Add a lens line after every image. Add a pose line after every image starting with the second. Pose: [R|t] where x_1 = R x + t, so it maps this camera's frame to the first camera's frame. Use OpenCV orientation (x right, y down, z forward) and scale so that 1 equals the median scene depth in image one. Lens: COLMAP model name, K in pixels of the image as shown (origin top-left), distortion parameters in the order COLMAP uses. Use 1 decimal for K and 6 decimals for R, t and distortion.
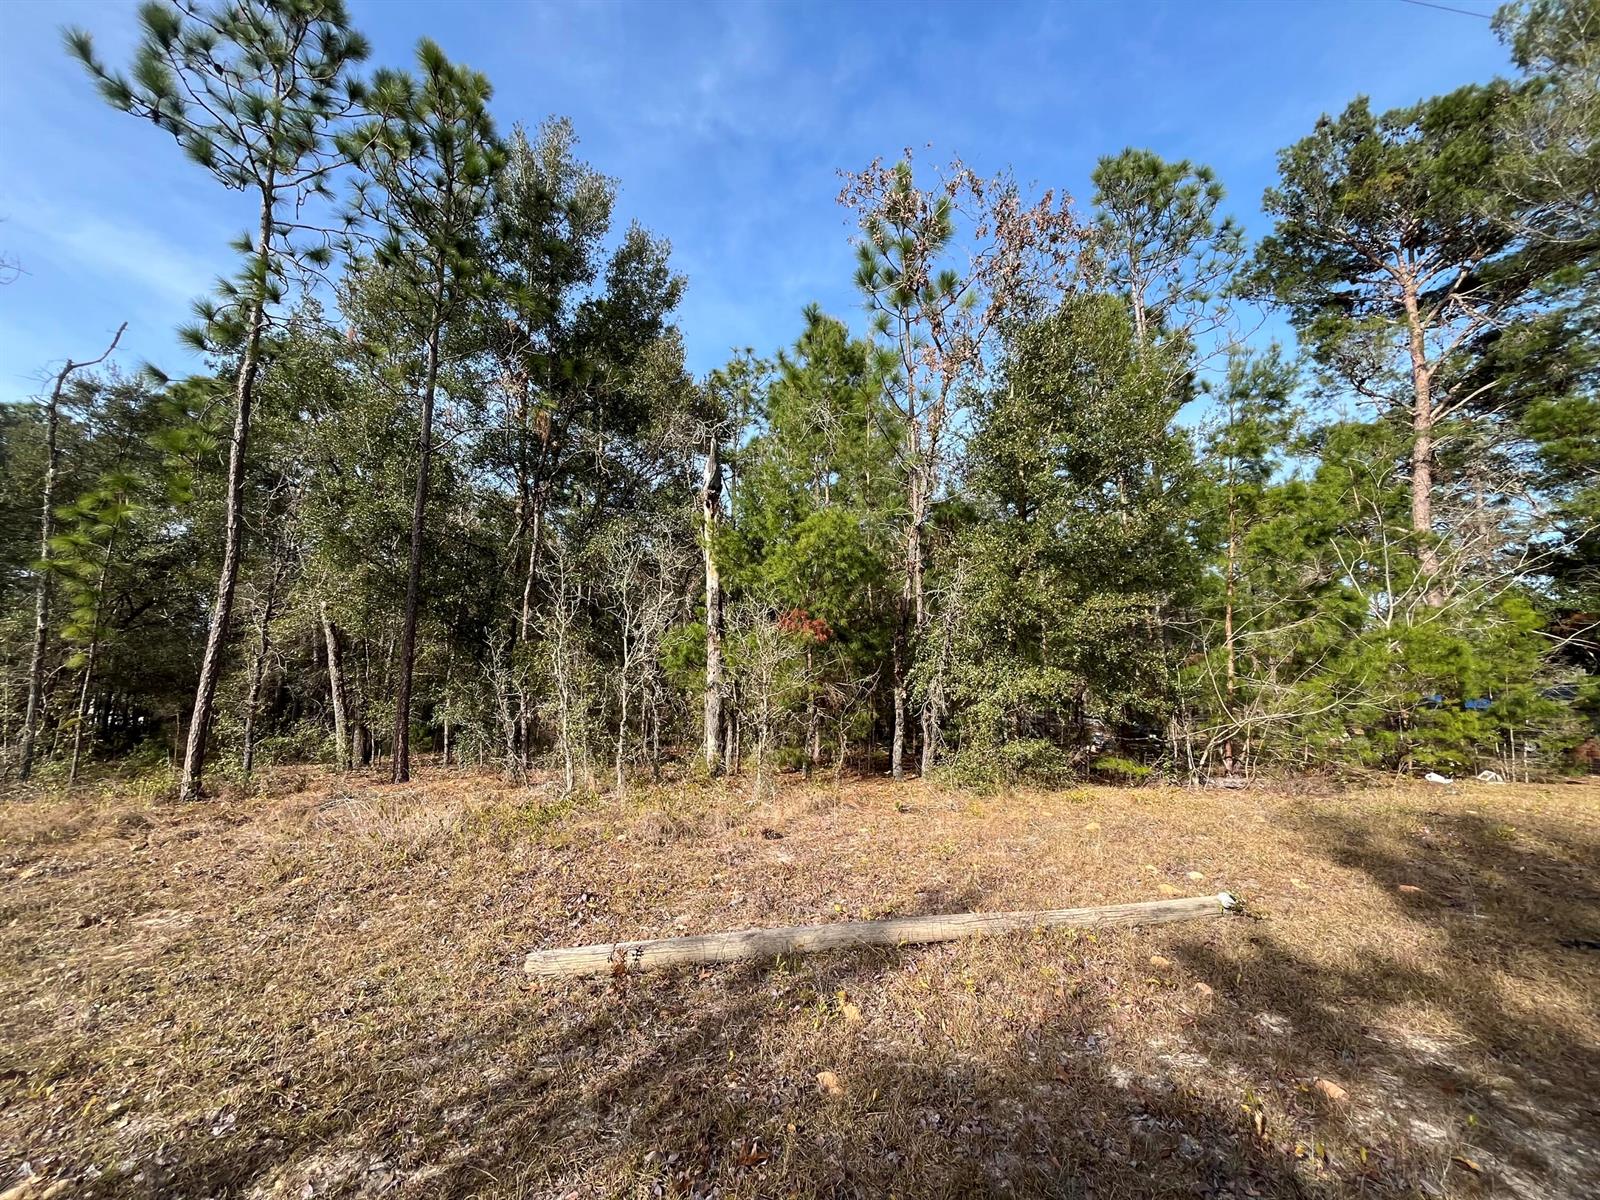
lens RADIAL K [[648.5, 0, 788.7], [0, 648.5, 597.1], [0, 0, 1]] dist [-0.001029, -0.001120]
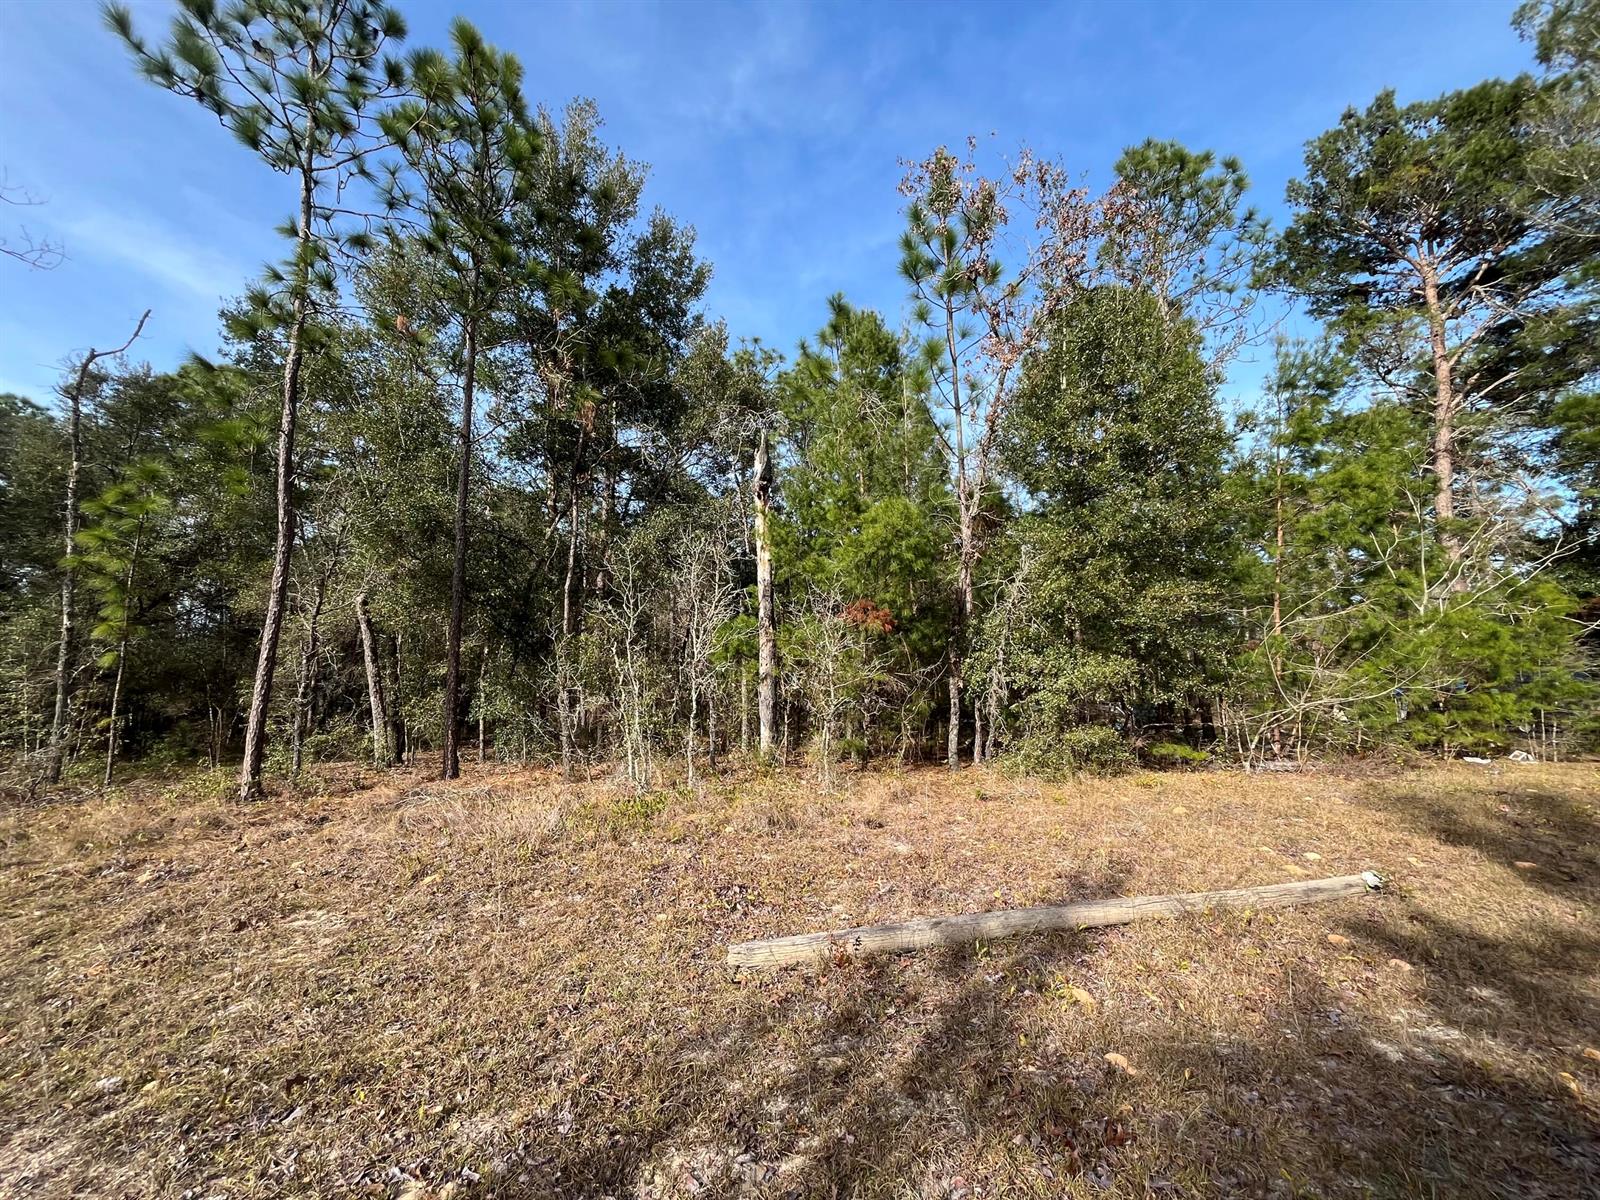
lens RADIAL K [[648.7, 0, 788.3], [0, 648.7, 597.0], [0, 0, 1]] dist [0.001833, -0.002757]
pose [[0.999623, -0.008457, 0.026112, -0.107151], [0.008108, 0.999877, 0.013444, -0.000341], [-0.026222, -0.013227, 0.999569, 0.001104]]
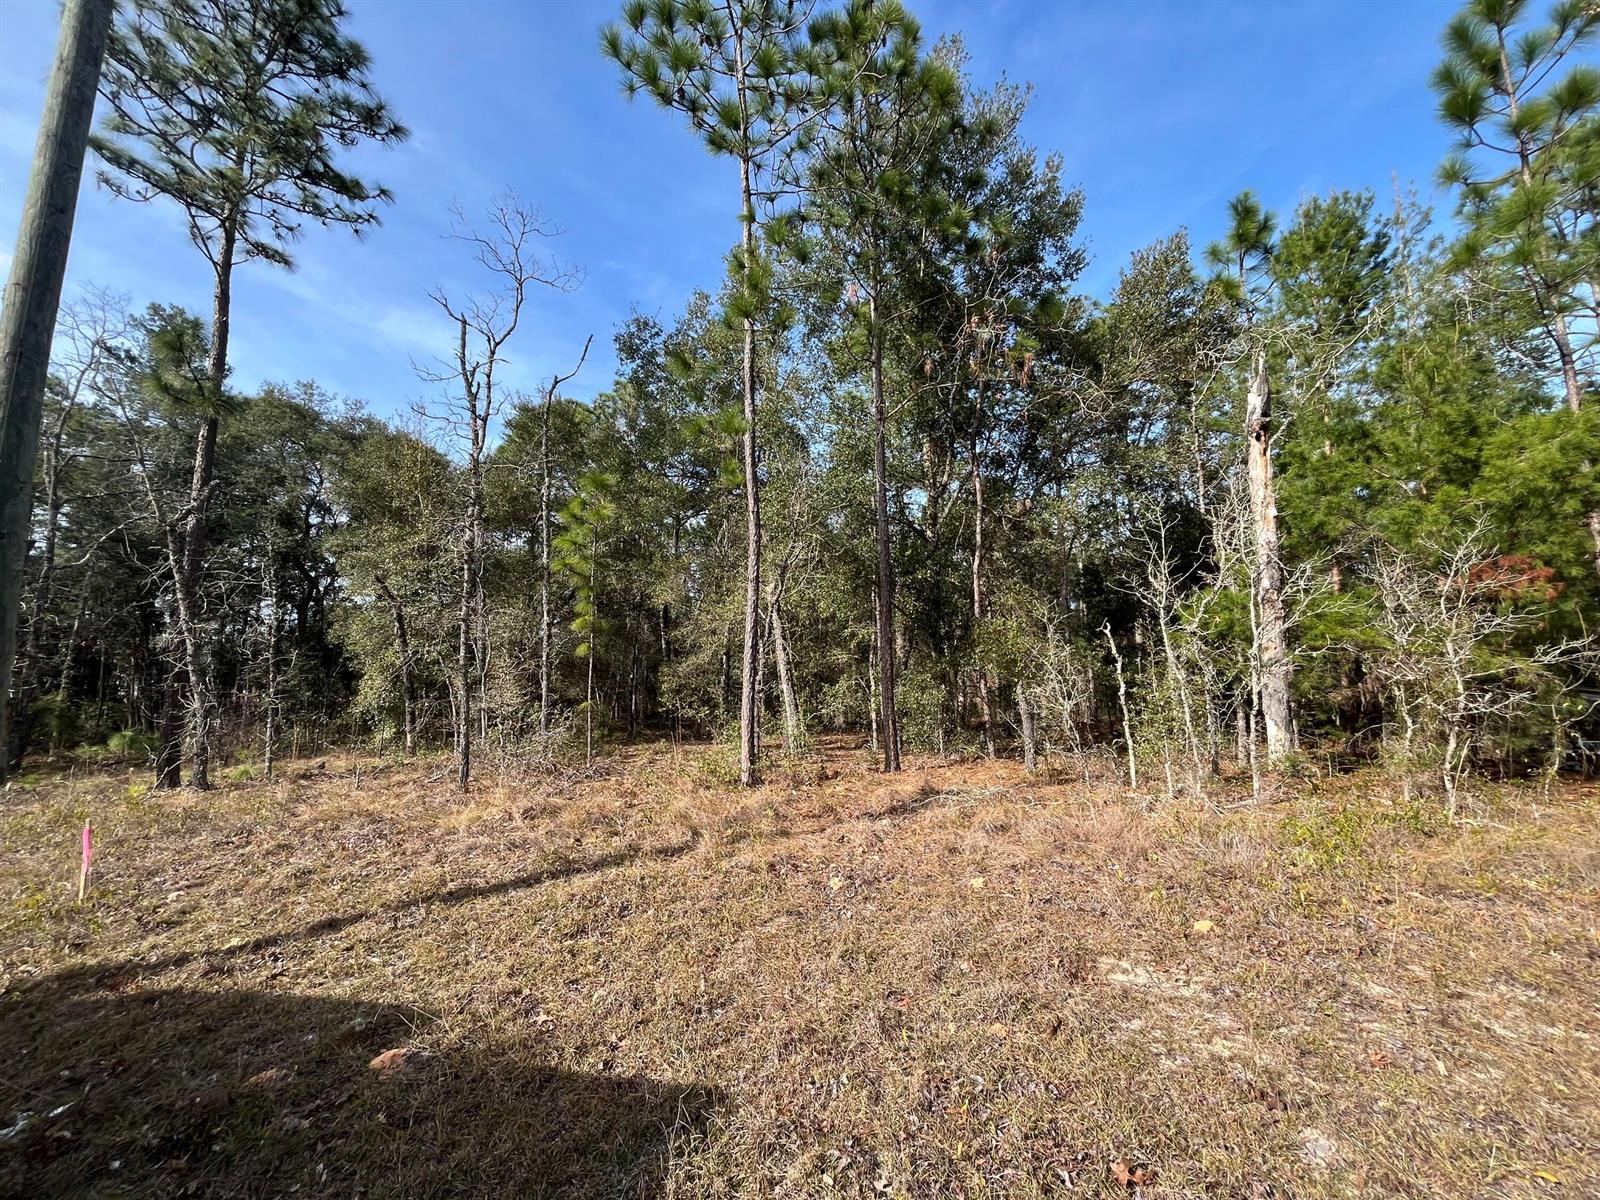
lens RADIAL K [[644.0, 0, 796.2], [0, 644.0, 592.7], [0, 0, 1]] dist [-0.002840, -0.000241]
pose [[0.953049, -0.048382, -0.298928, -0.438020], [0.056849, 0.998189, 0.019687, 0.000416], [0.297434, -0.035756, 0.954073, 0.072337]]
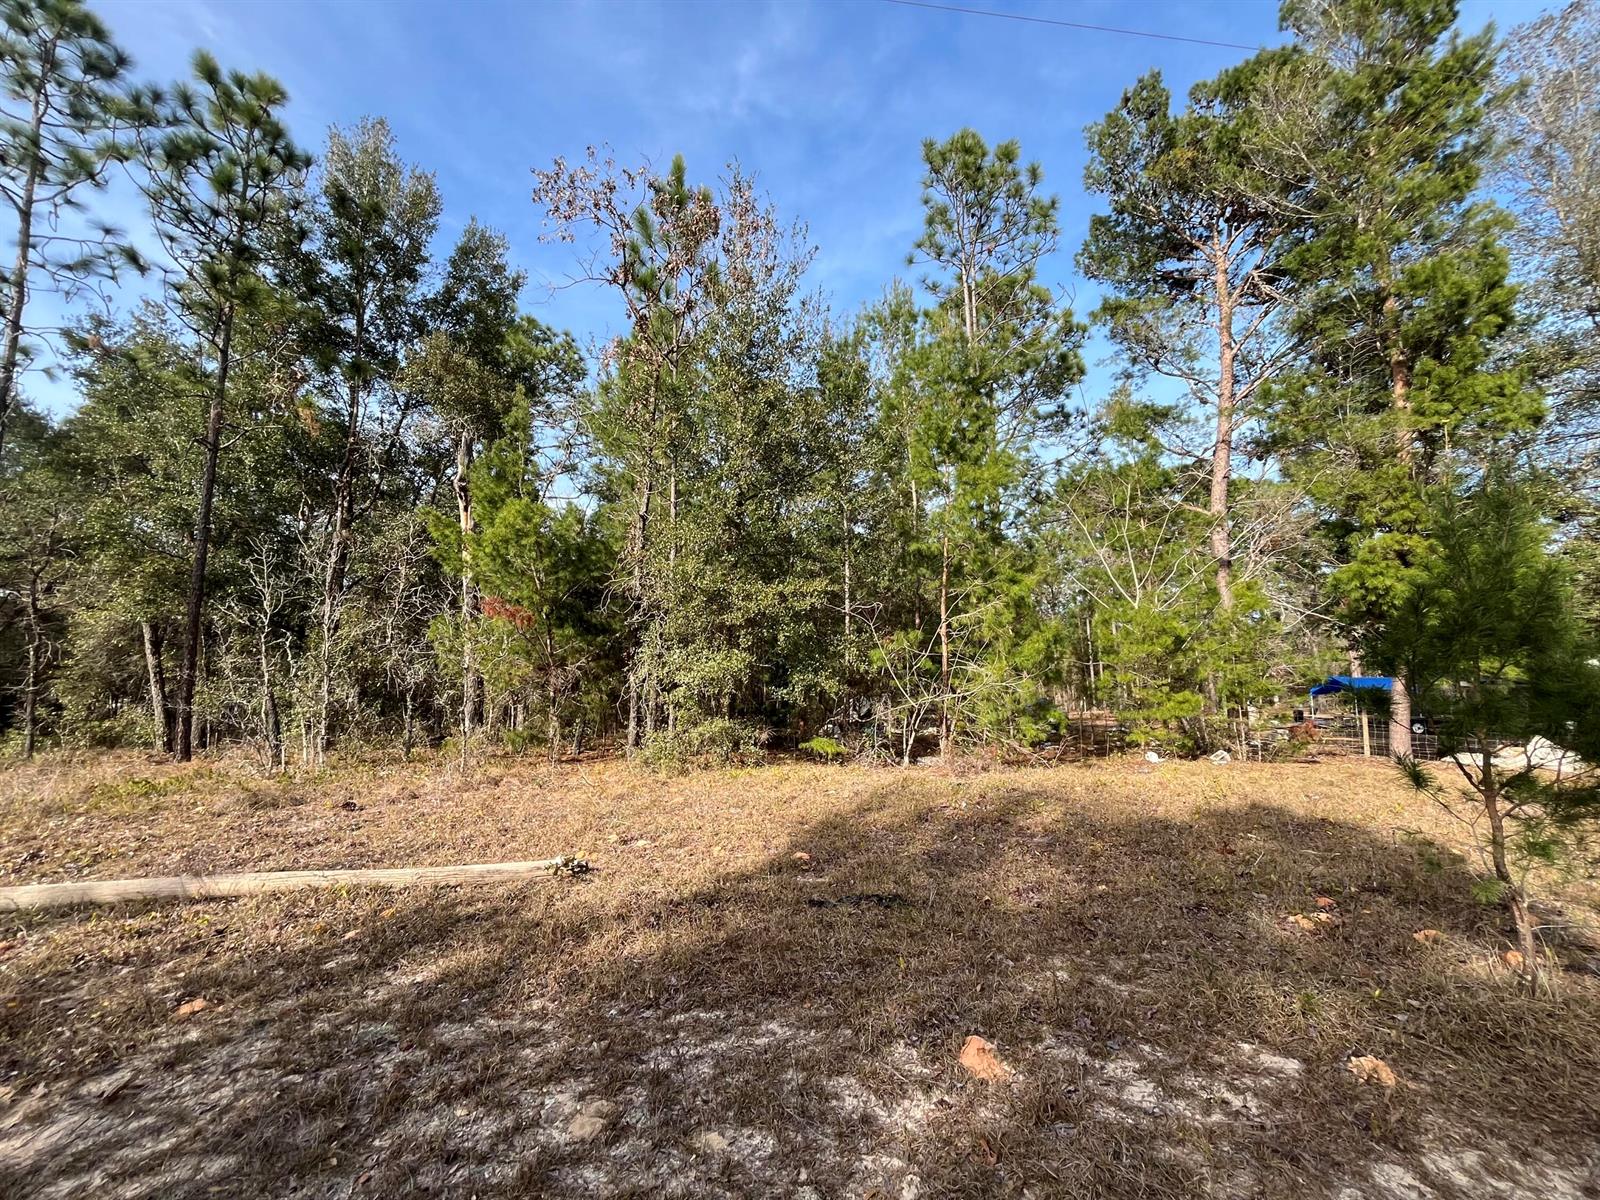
lens RADIAL K [[648.5, 0, 788.7], [0, 648.5, 597.1], [0, 0, 1]] dist [-0.001029, -0.001120]
pose [[0.999415, -0.009127, -0.032955, 0.432905], [0.009757, 0.999771, 0.019023, 0.003596], [0.032774, -0.019334, 0.999276, -0.023055]]
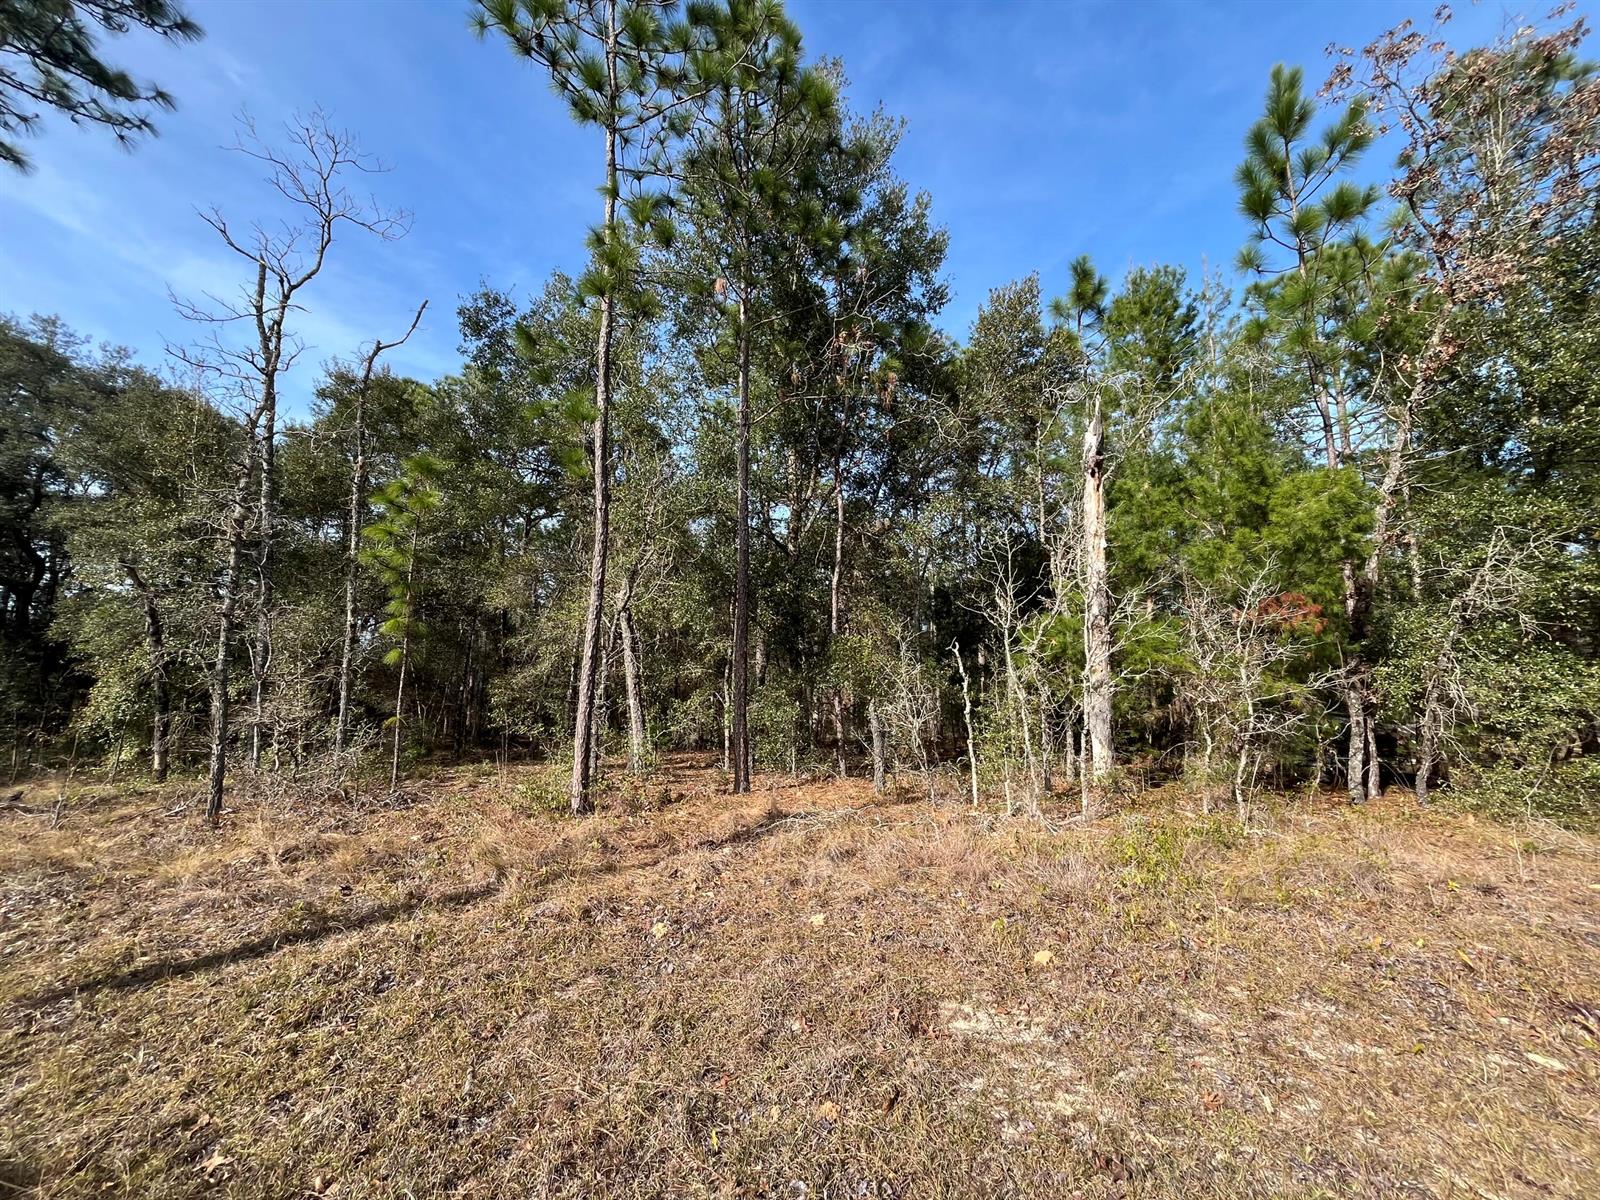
lens RADIAL K [[644.0, 0, 796.2], [0, 644.0, 592.7], [0, 0, 1]] dist [-0.002840, -0.000241]
pose [[0.995511, -0.010183, -0.094100, -0.434842], [0.010469, 0.999942, 0.002543, 0.008397], [0.094069, -0.003517, 0.995560, 0.118799]]
